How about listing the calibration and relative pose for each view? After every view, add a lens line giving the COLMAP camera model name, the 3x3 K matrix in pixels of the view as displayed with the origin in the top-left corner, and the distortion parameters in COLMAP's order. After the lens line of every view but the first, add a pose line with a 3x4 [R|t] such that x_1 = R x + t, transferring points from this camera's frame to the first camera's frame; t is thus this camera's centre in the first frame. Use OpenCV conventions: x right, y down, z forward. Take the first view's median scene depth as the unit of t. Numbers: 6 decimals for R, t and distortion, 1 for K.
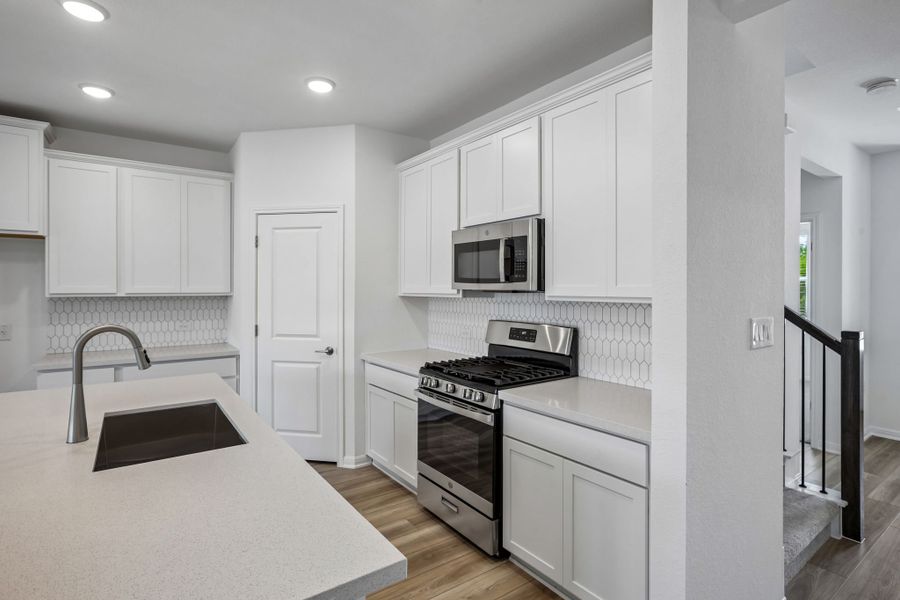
lens RADIAL K [[435.6, 0, 452.5], [0, 435.6, 296.7], [0, 0, 1]] dist [-0.010263, 0.002708]
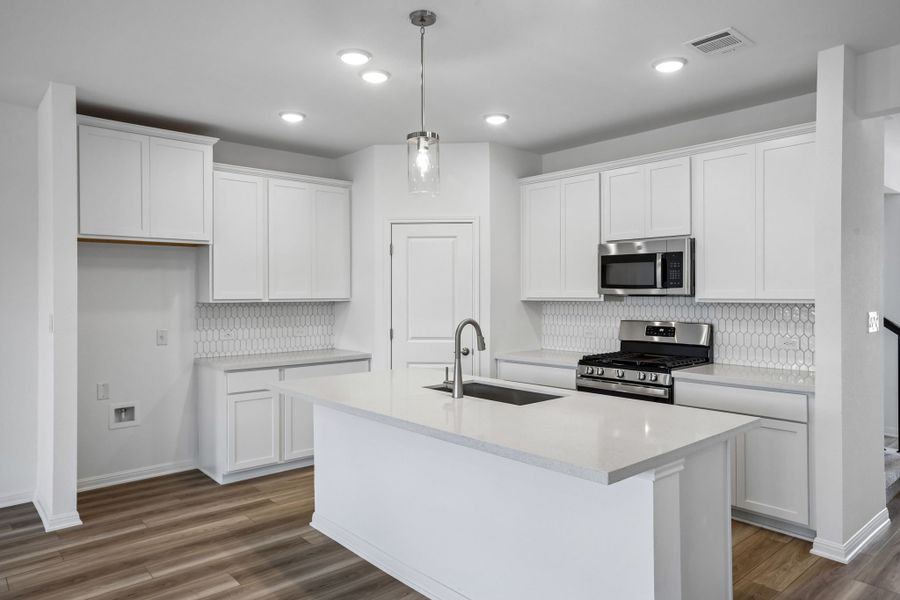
lens RADIAL K [[571.8, 0, 448.9], [0, 571.8, 304.0], [0, 0, 1]] dist [-0.002999, 0.005852]
pose [[0.994694, -0.006607, 0.102661, -0.512966], [0.006423, 0.999977, 0.002120, 0.003894], [-0.102672, -0.001449, 0.994714, -0.447955]]
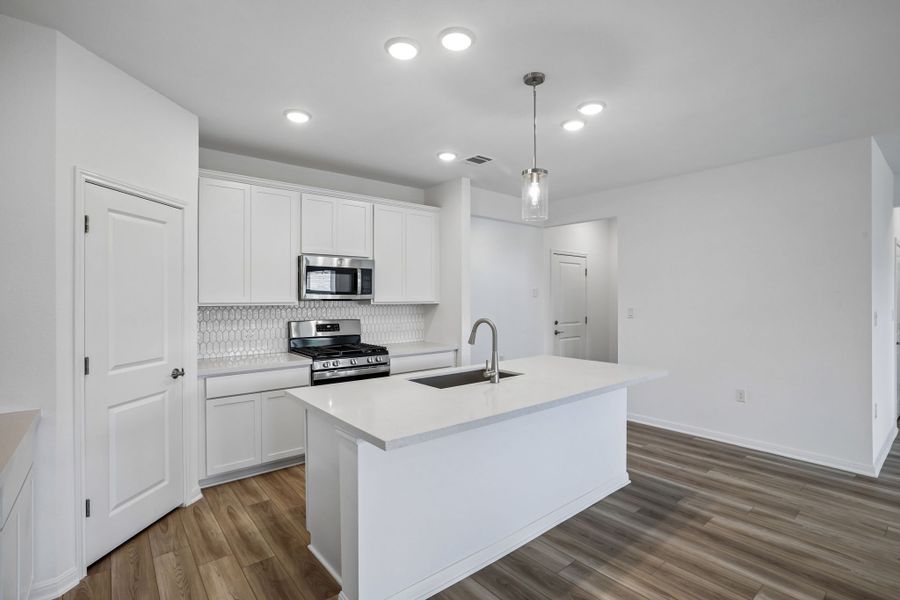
lens RADIAL K [[435.6, 0, 458.9], [0, 435.6, 298.1], [0, 0, 1]] dist [-0.010263, 0.002708]
pose [[-0.064993, -0.002553, 0.997882, -1.255209], [0.018847, 0.999815, 0.003785, -0.013781], [-0.997708, 0.019053, -0.064933, 0.562566]]
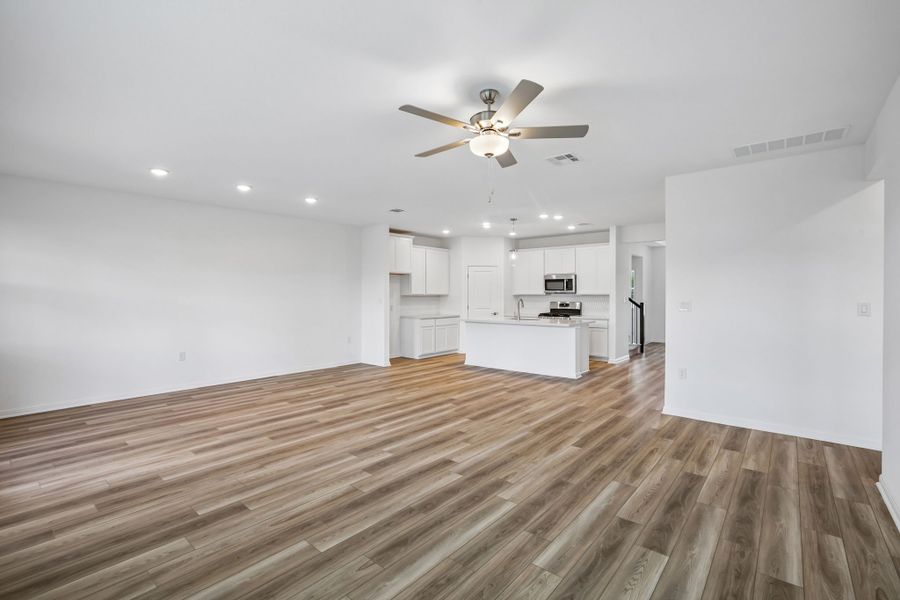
lens RADIAL K [[413.1, 0, 453.7], [0, 413.1, 302.6], [0, 0, 1]] dist [-0.025794, 0.005391]
pose [[0.966098, -0.008125, 0.258049, -1.392927], [0.007027, 0.999962, 0.005178, 0.038420], [-0.258081, -0.003189, 0.966118, -1.777128]]
